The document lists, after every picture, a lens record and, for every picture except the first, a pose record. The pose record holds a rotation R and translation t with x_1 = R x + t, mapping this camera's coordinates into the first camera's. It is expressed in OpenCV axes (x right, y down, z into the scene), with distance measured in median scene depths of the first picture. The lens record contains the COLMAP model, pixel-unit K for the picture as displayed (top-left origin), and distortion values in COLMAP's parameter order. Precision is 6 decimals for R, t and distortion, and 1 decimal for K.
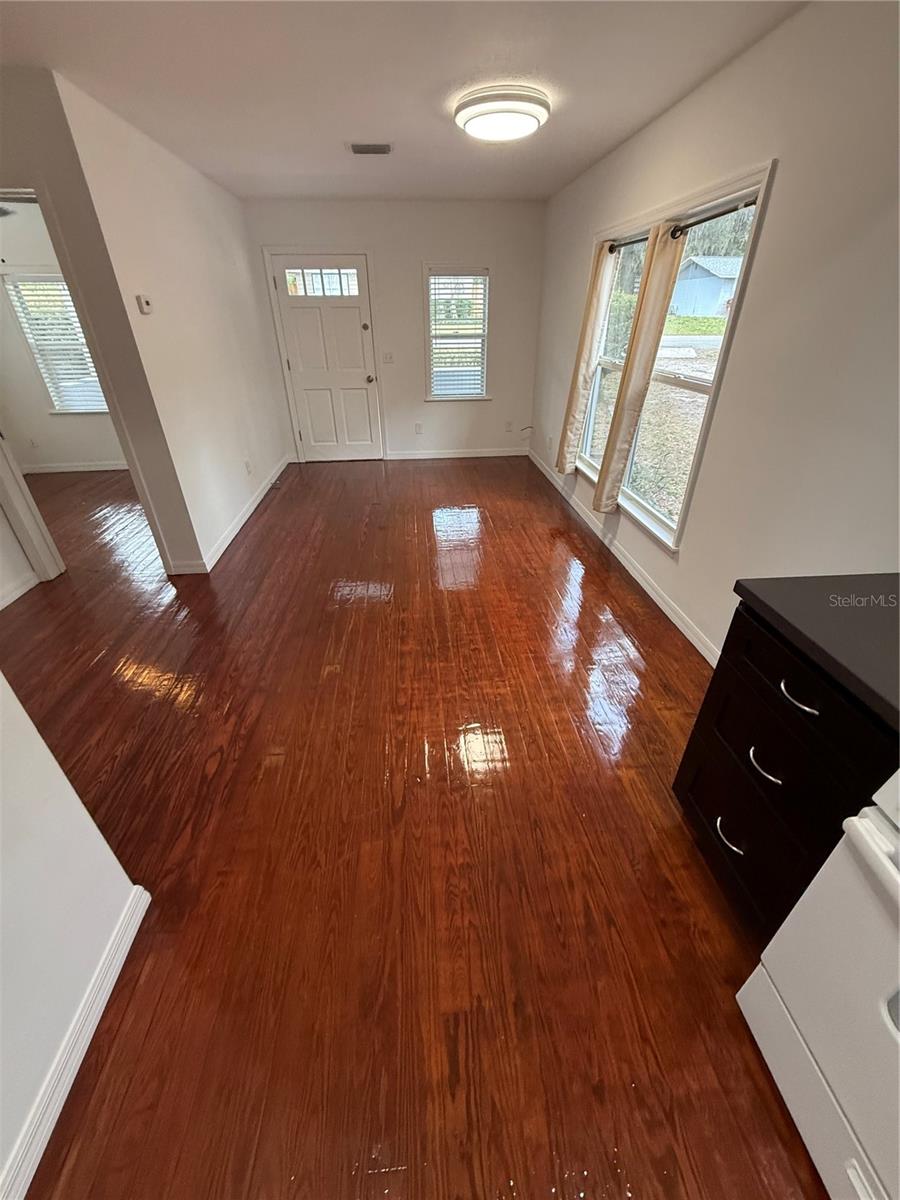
lens RADIAL K [[478.2, 0, 453.2], [0, 478.2, 591.9], [0, 0, 1]] dist [0.000275, -0.000368]
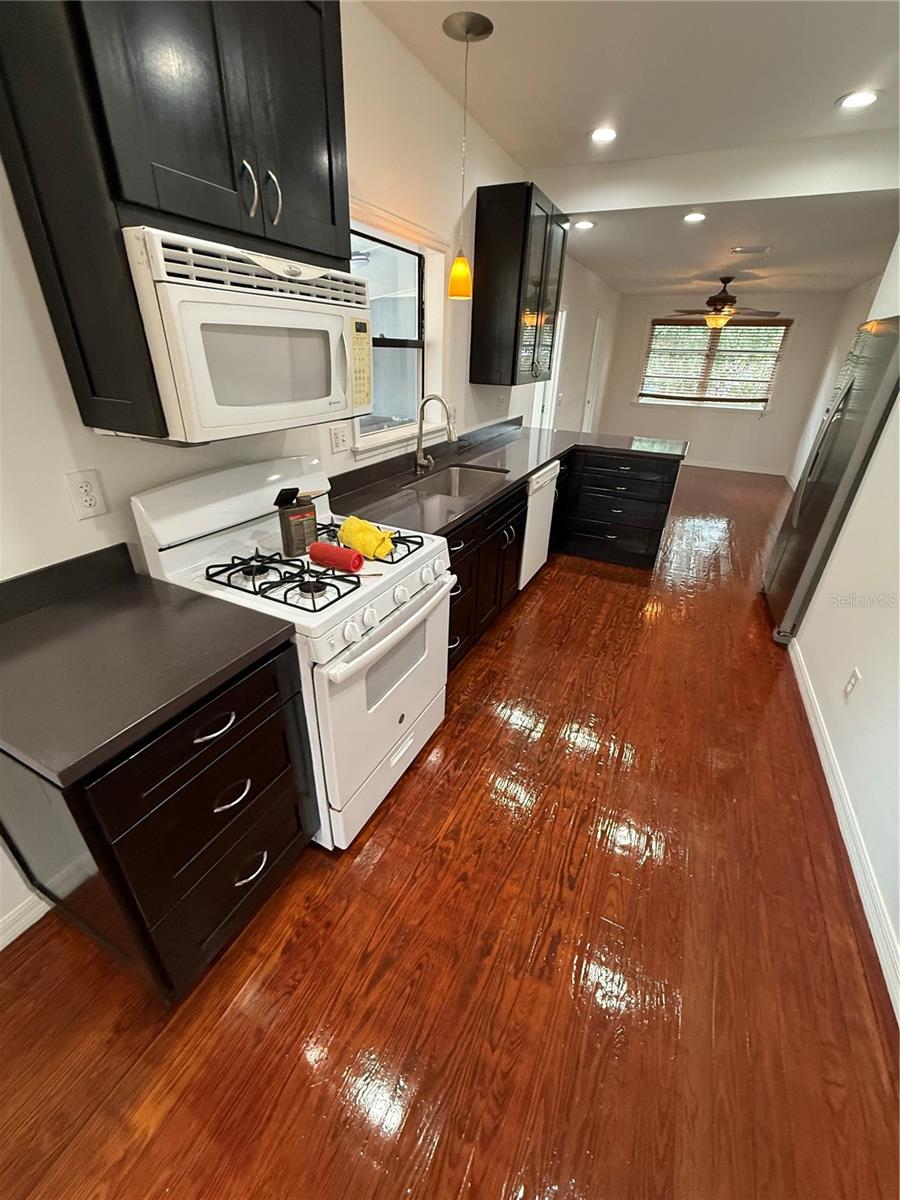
lens RADIAL K [[478.2, 0, 449.3], [0, 478.2, 600.1], [0, 0, 1]] dist [0.000275, -0.000368]
pose [[-0.857476, -0.258084, 0.445115, -0.083584], [0.237016, 0.569718, 0.786921, -0.553660], [-0.456681, 0.780266, -0.427349, 0.895850]]
